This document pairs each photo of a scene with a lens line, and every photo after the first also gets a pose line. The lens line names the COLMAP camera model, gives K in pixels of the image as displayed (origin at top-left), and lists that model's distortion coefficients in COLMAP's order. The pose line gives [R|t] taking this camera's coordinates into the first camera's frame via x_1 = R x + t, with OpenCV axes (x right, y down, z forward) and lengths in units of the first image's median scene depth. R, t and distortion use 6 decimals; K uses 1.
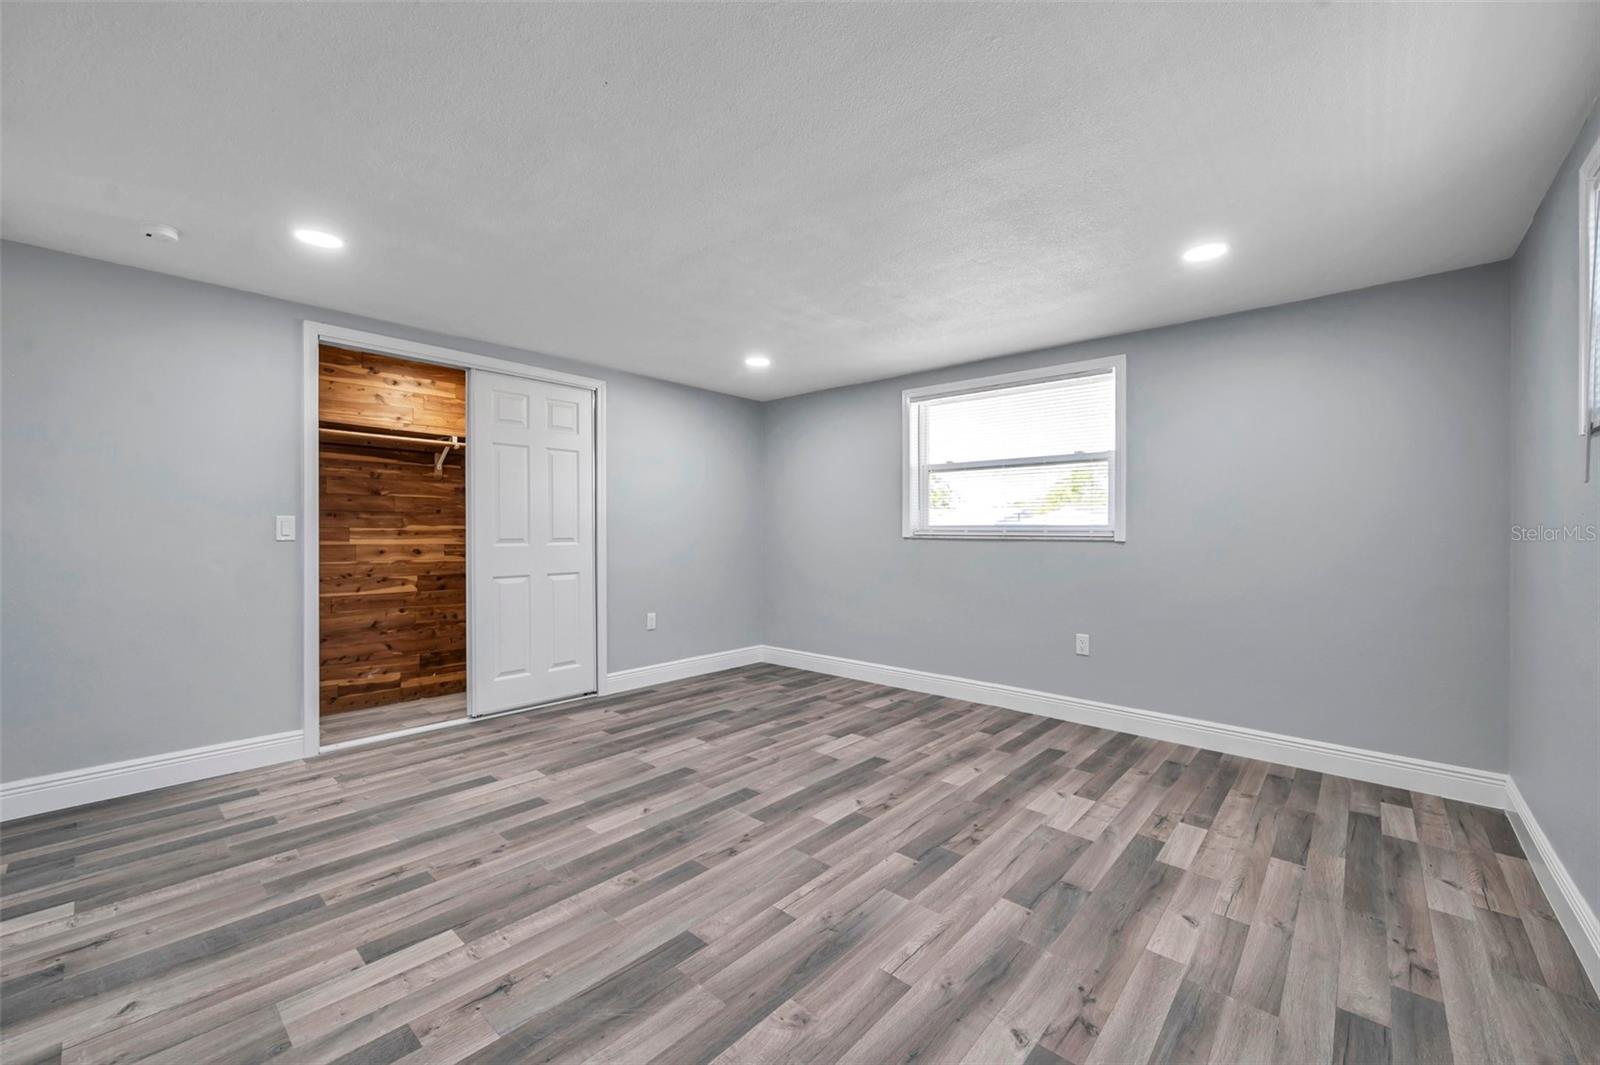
lens RADIAL K [[635.2, 0, 803.8], [0, 635.2, 533.0], [0, 0, 1]] dist [-0.005758, 0.000923]
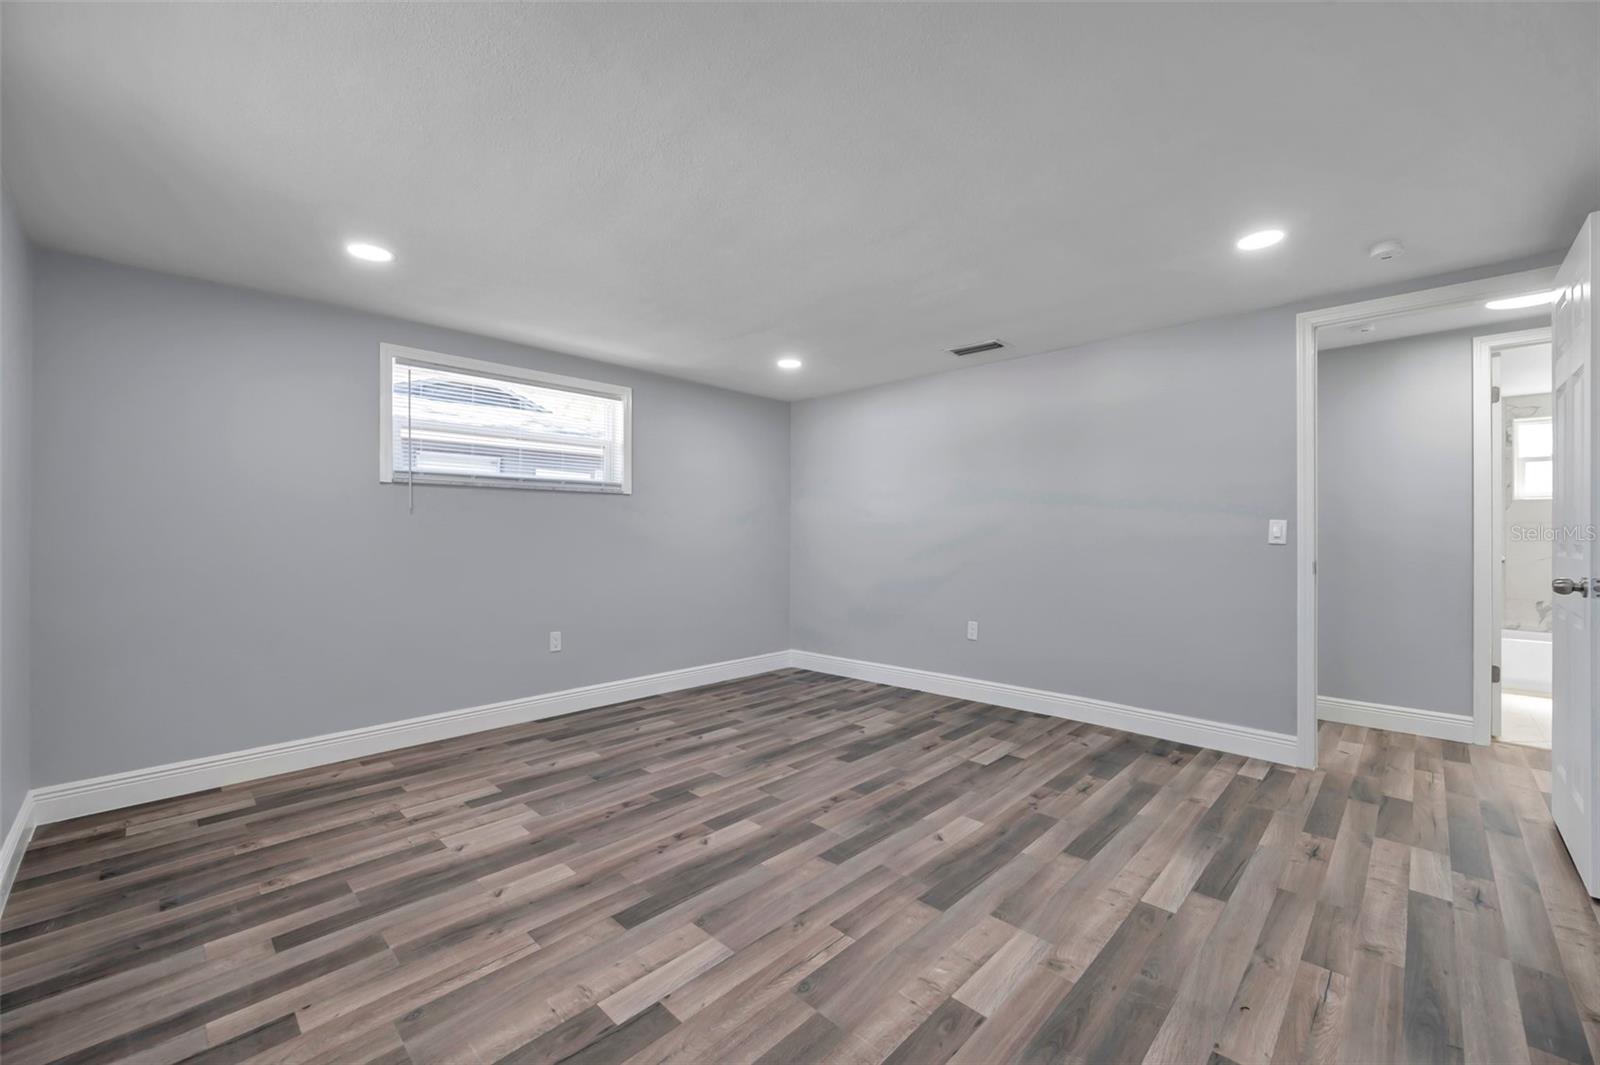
lens RADIAL K [[635.2, 0, 796.3], [0, 635.2, 533.2], [0, 0, 1]] dist [-0.005758, 0.000923]
pose [[-0.998974, -0.002311, 0.045232, -0.085434], [-0.001869, 0.999950, 0.009799, -0.015589], [-0.045252, 0.009704, -0.998928, 2.031735]]
